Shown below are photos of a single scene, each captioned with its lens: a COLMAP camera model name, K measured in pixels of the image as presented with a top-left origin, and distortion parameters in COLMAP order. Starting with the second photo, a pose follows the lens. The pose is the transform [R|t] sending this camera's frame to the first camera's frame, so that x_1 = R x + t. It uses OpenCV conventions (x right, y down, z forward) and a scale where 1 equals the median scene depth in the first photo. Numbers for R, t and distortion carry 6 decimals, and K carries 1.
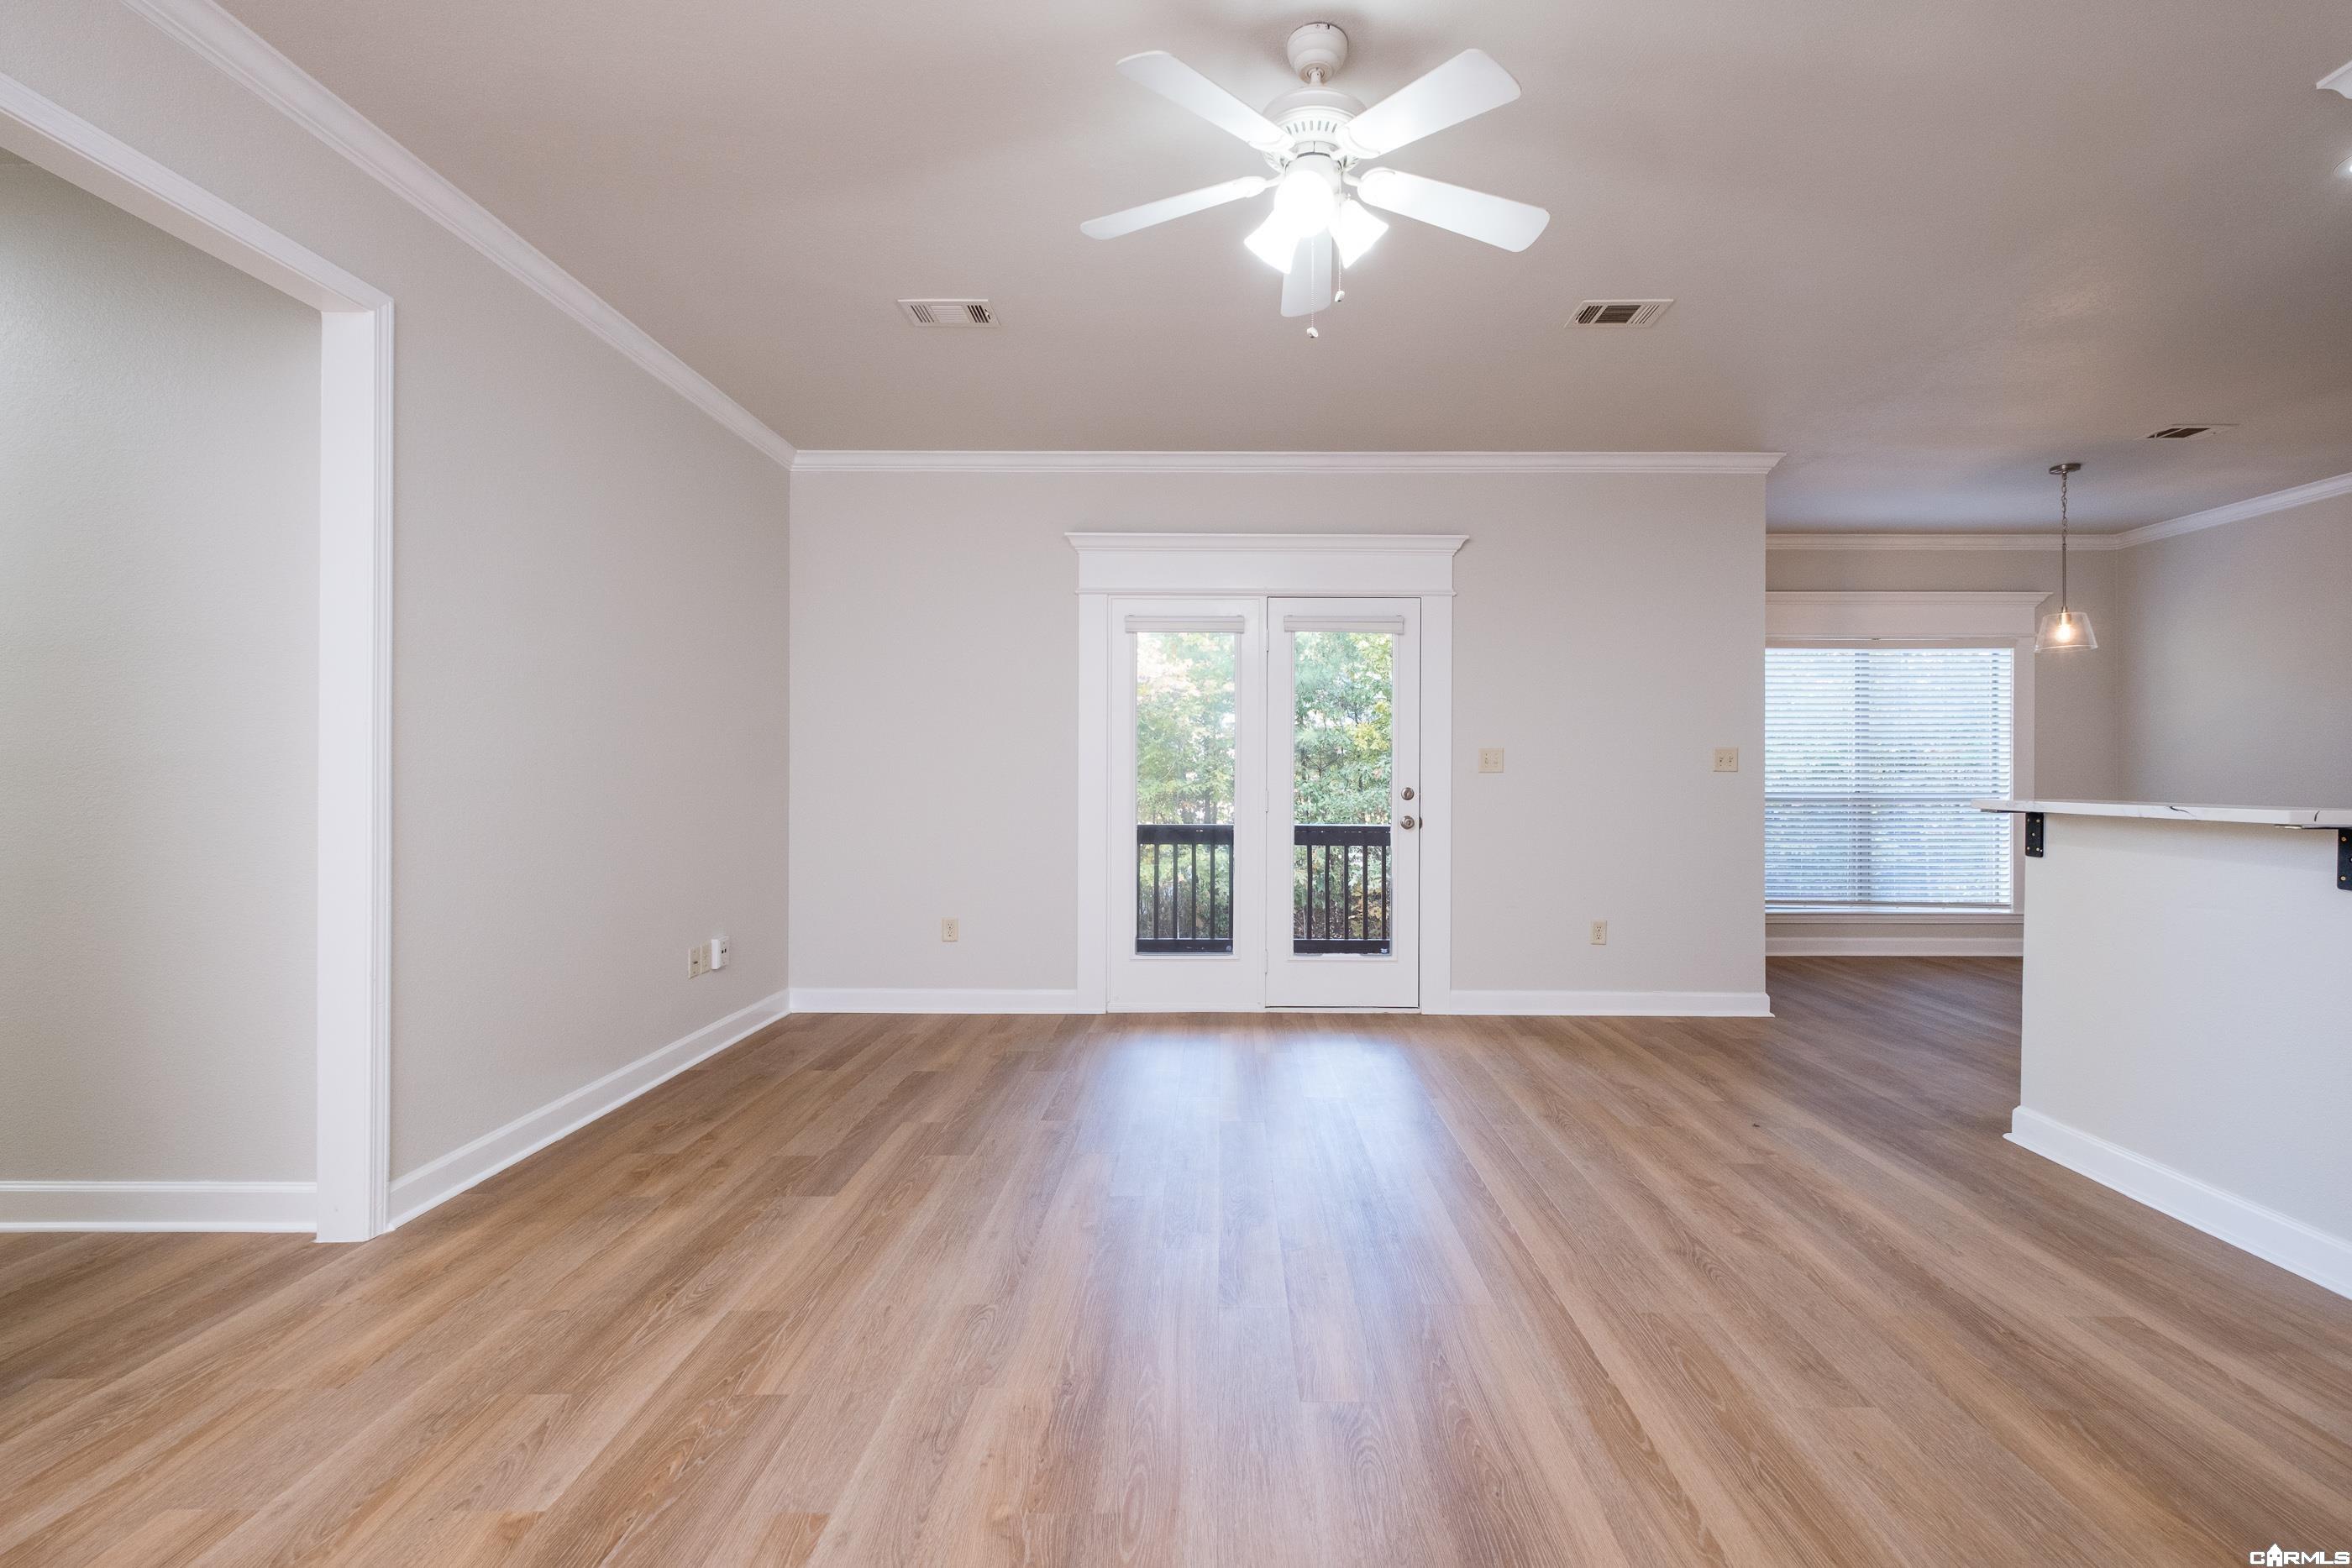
lens RADIAL K [[1019.5, 0, 1214.5], [0, 1019.5, 804.8], [0, 0, 1]] dist [0.004806, -0.005735]
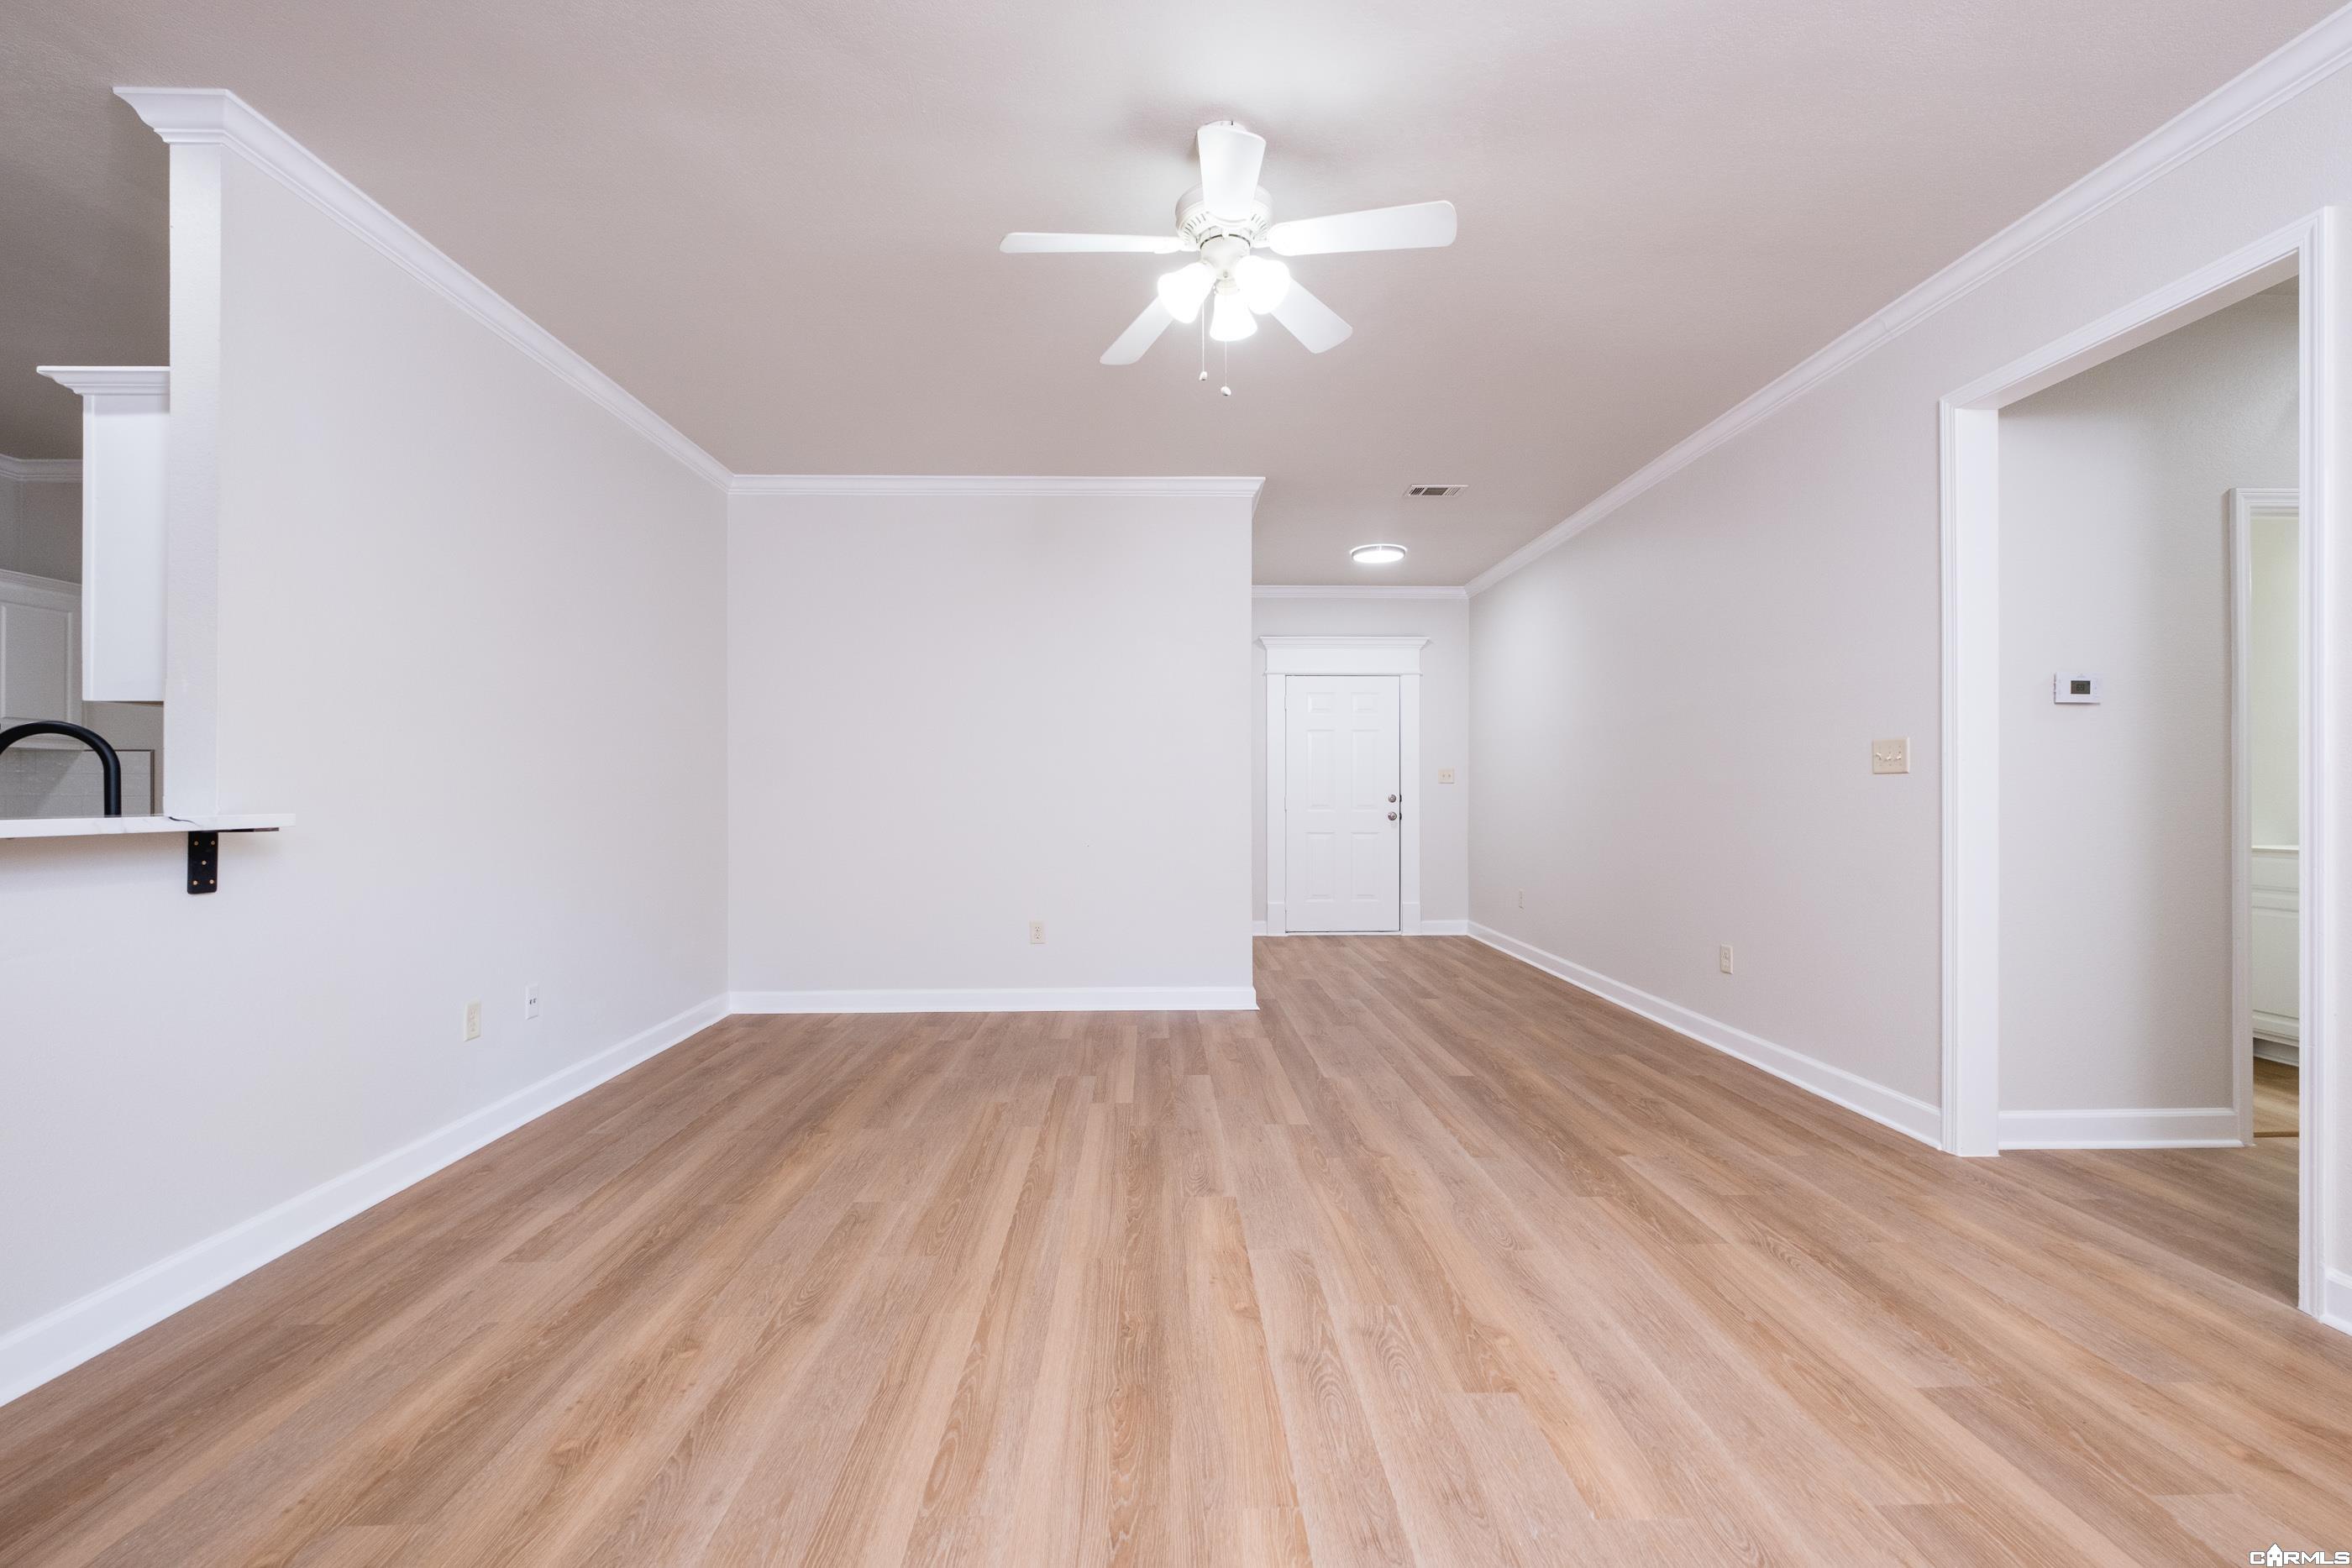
lens RADIAL K [[1019.5, 0, 1207.6], [0, 1019.5, 814.1], [0, 0, 1]] dist [0.004806, -0.005735]
pose [[-0.997960, 0.003221, -0.063758, 0.129259], [-0.000162, 0.998596, 0.052974, -0.034320], [0.063840, 0.052876, -0.996558, 1.455404]]
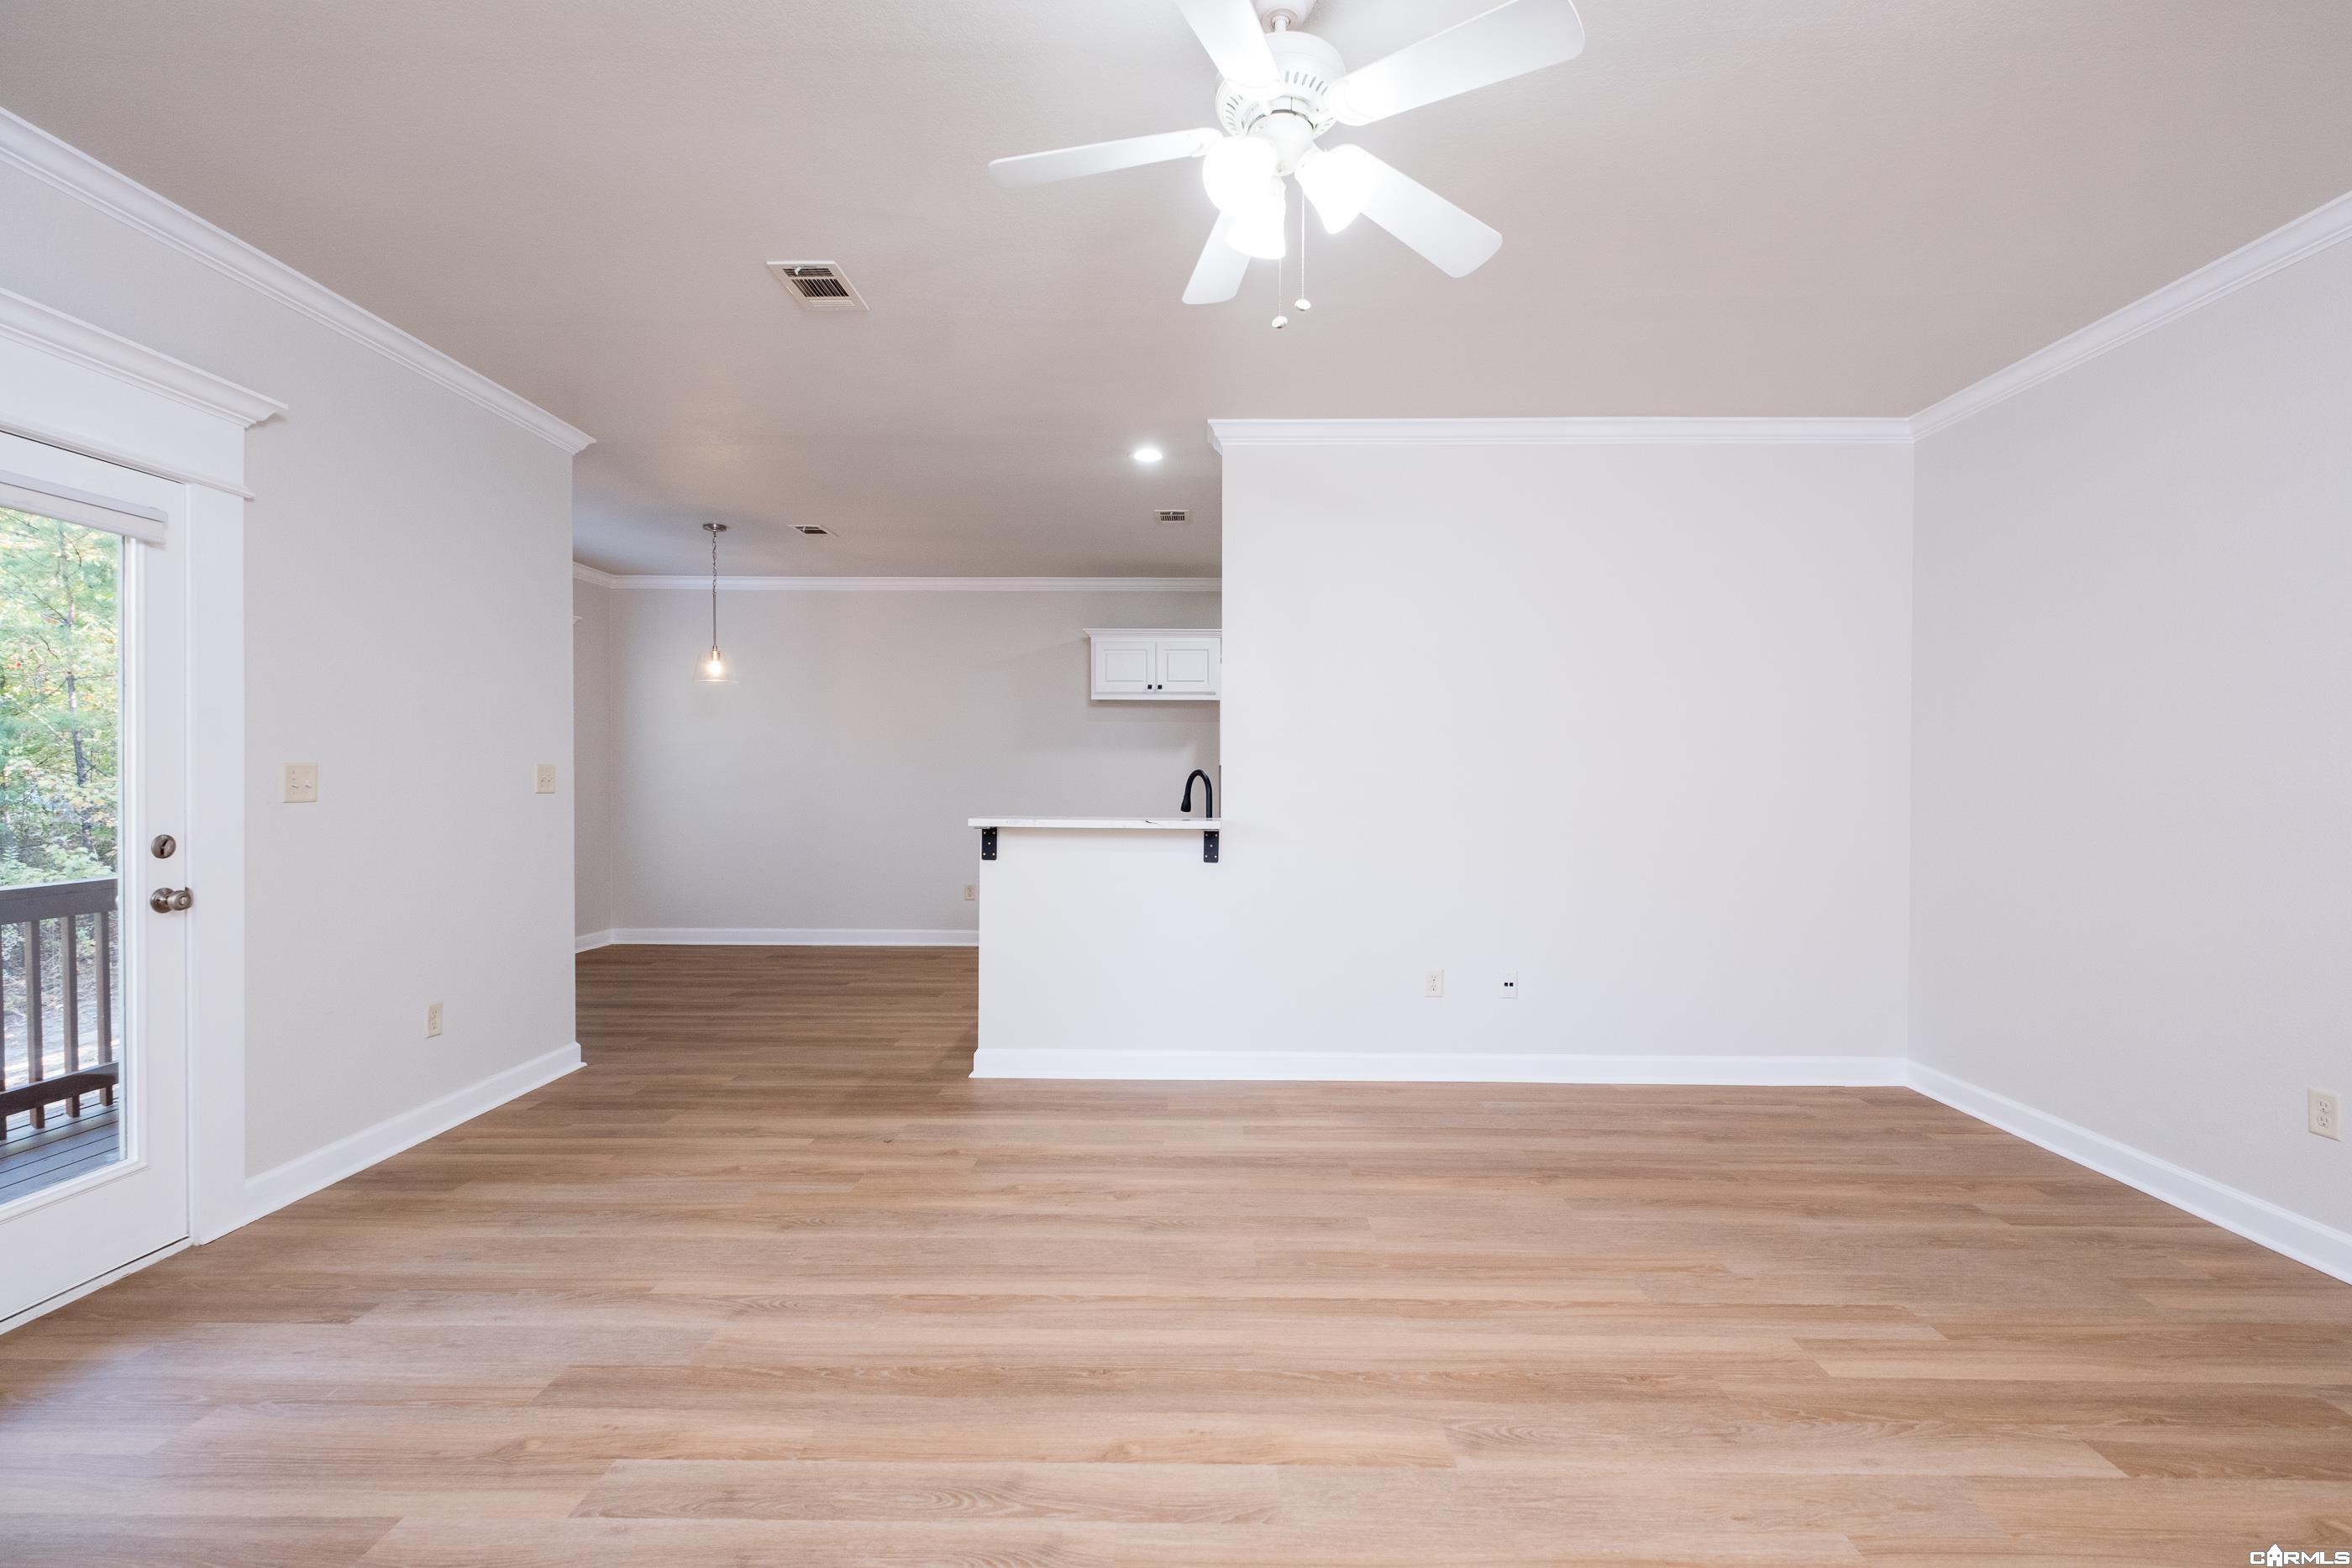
lens RADIAL K [[1019.5, 0, 1173.0], [0, 1019.5, 799.6], [0, 0, 1]] dist [0.004806, -0.005735]
pose [[0.007063, -0.025475, 0.999651, -0.528026], [0.022630, 0.999423, 0.025310, -0.056830], [-0.999719, 0.022444, 0.007635, 0.739401]]
